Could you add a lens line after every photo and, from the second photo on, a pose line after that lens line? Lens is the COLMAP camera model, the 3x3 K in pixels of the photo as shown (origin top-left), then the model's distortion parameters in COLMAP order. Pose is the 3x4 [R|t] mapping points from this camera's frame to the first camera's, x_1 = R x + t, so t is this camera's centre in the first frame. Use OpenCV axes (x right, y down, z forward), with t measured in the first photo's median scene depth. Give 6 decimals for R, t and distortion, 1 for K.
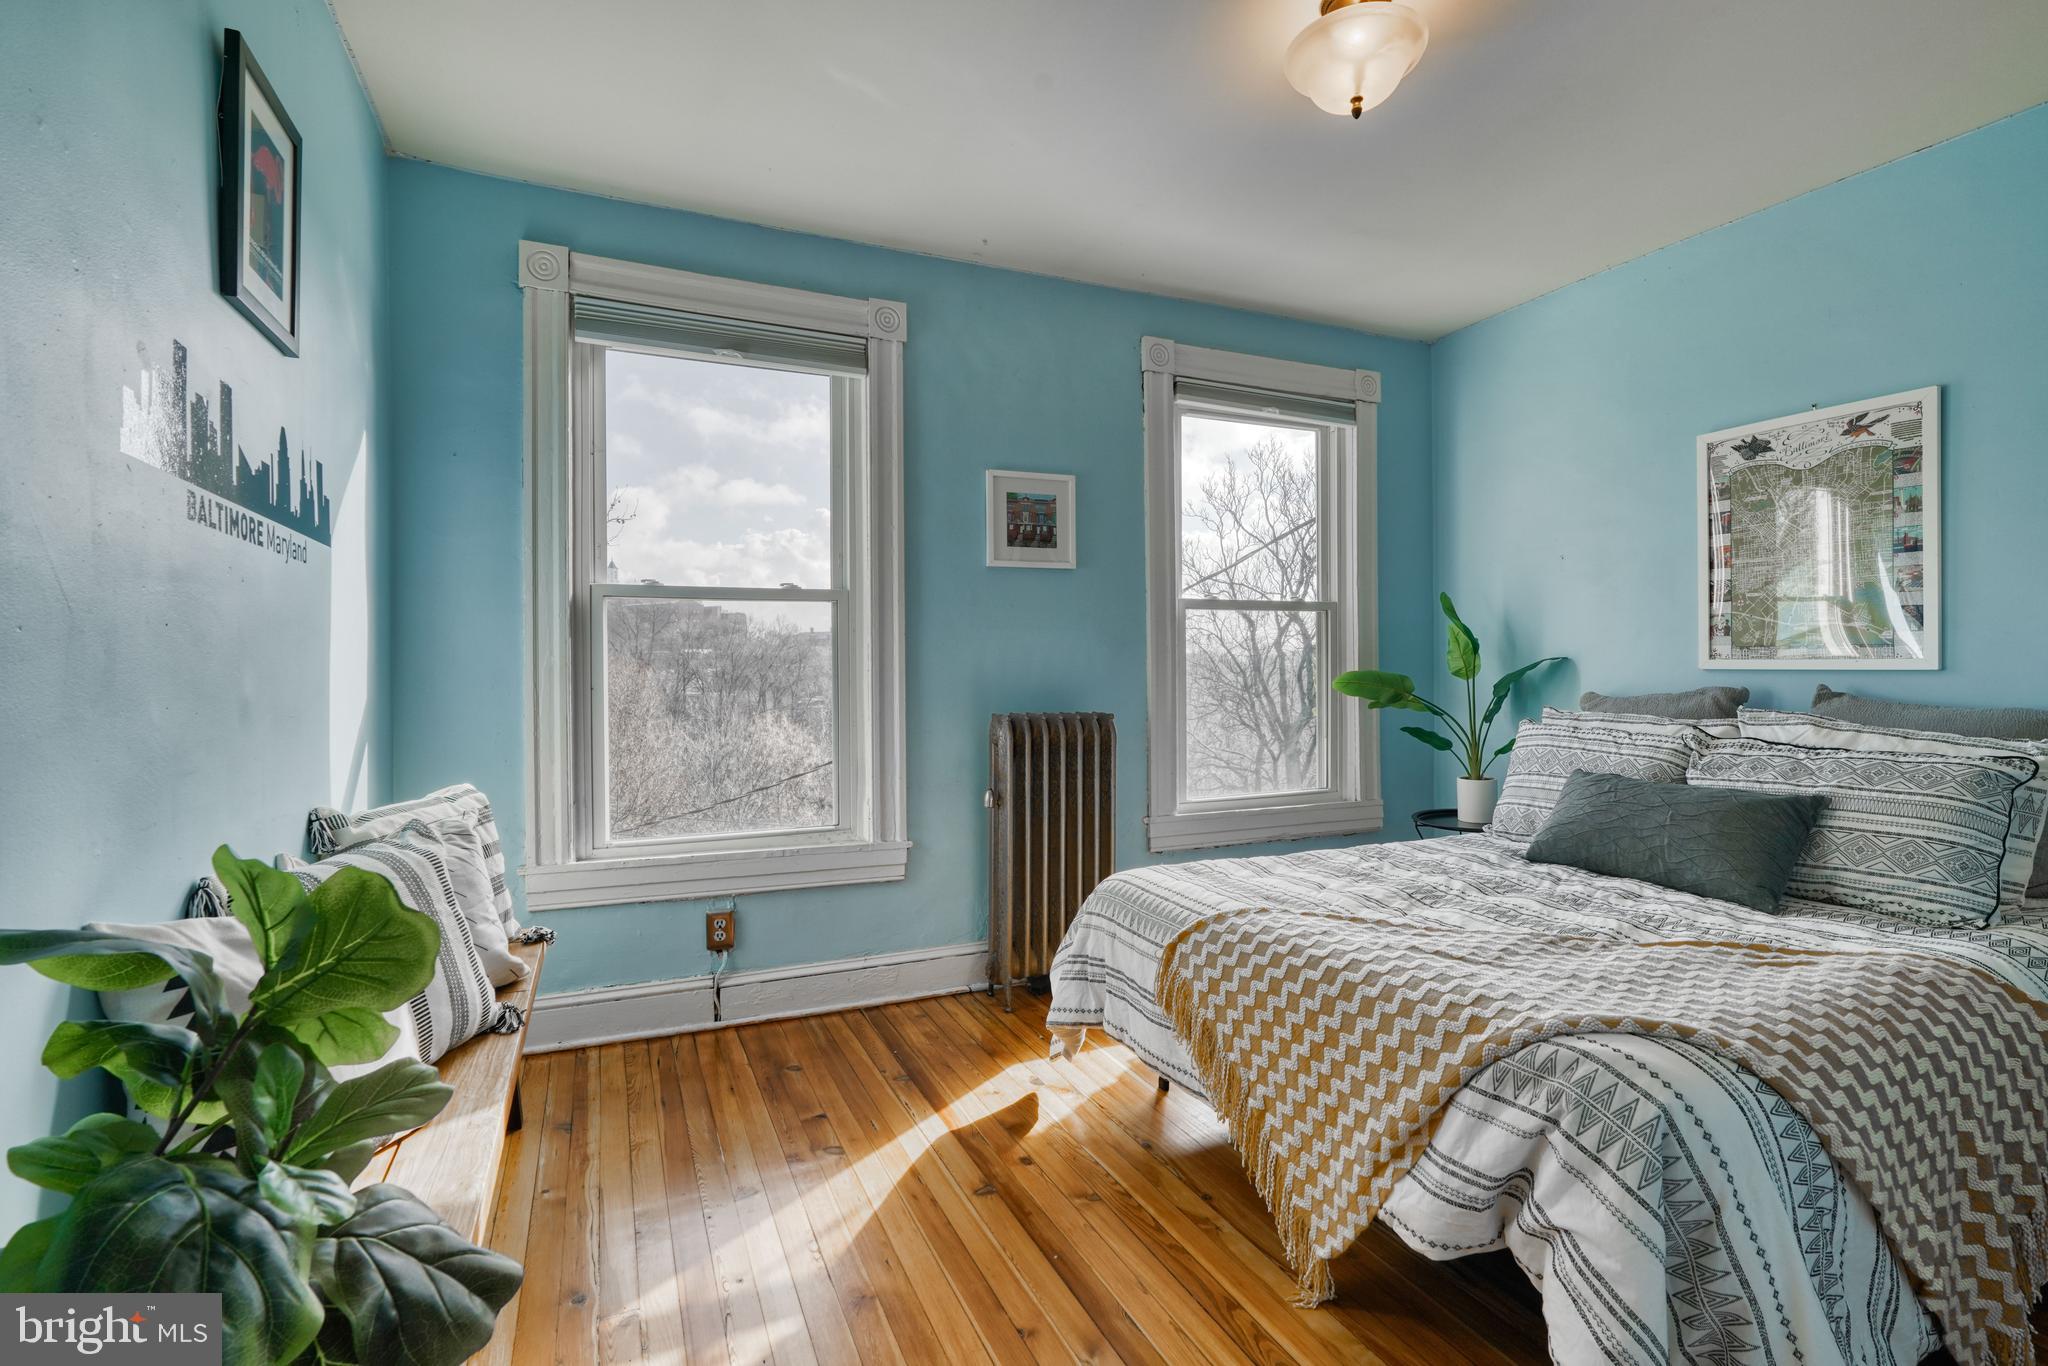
lens RADIAL K [[925.5, 0, 1037.4], [0, 925.5, 668.1], [0, 0, 1]] dist [-0.012507, 0.005318]
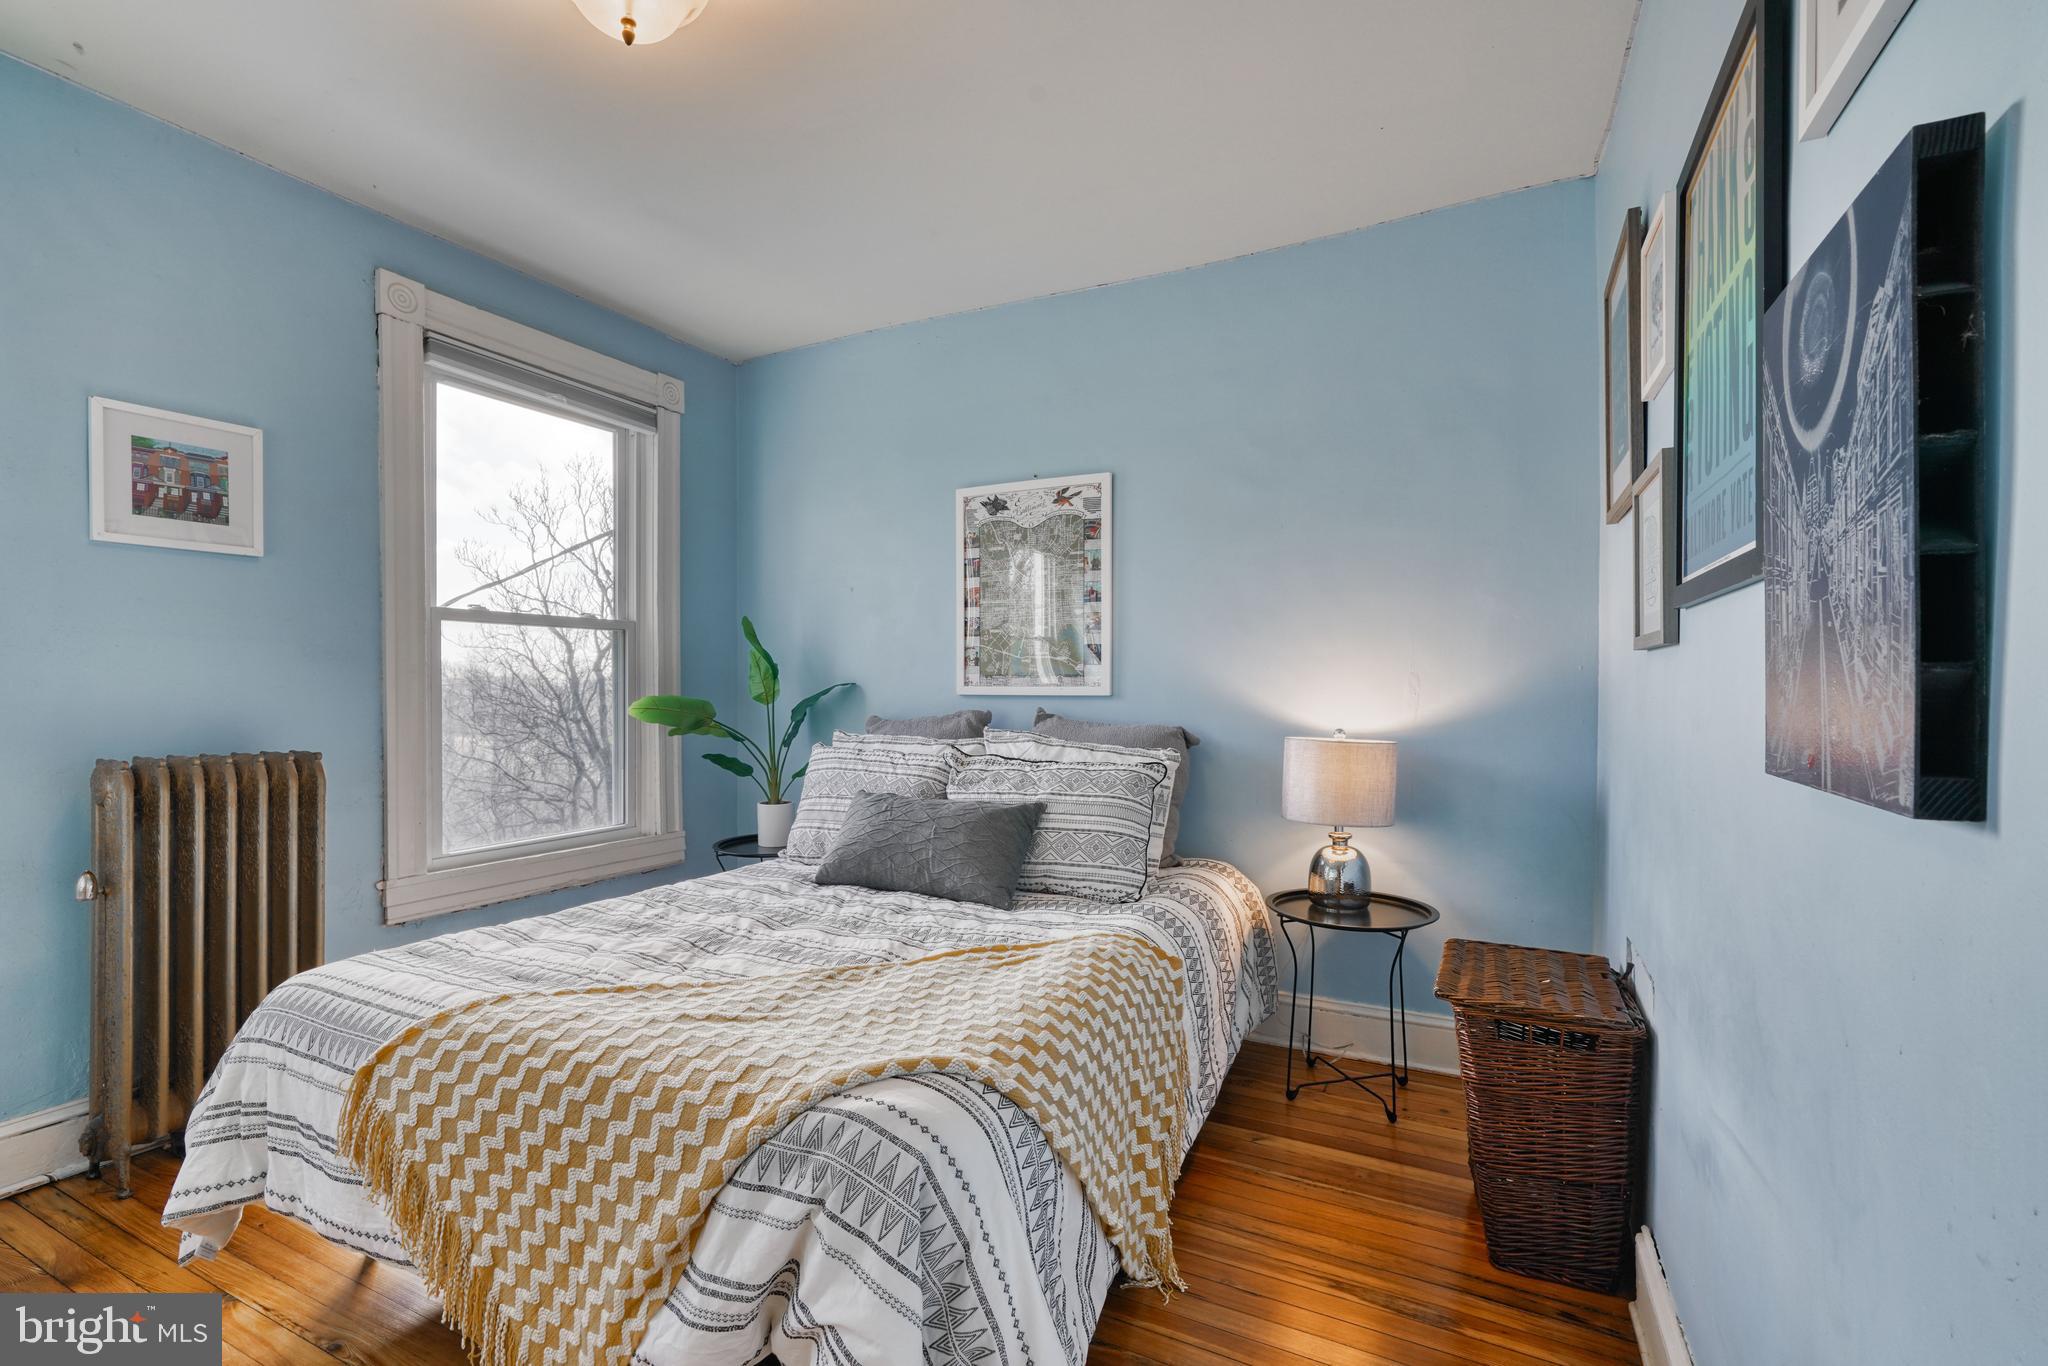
lens RADIAL K [[925.5, 0, 1011.0], [0, 925.5, 690.0], [0, 0, 1]] dist [-0.012507, 0.005318]
pose [[0.777433, 0.004907, 0.628947, 0.071176], [-0.003319, 0.999988, -0.003699, -0.000684], [-0.628957, 0.000788, 0.777439, 0.094457]]
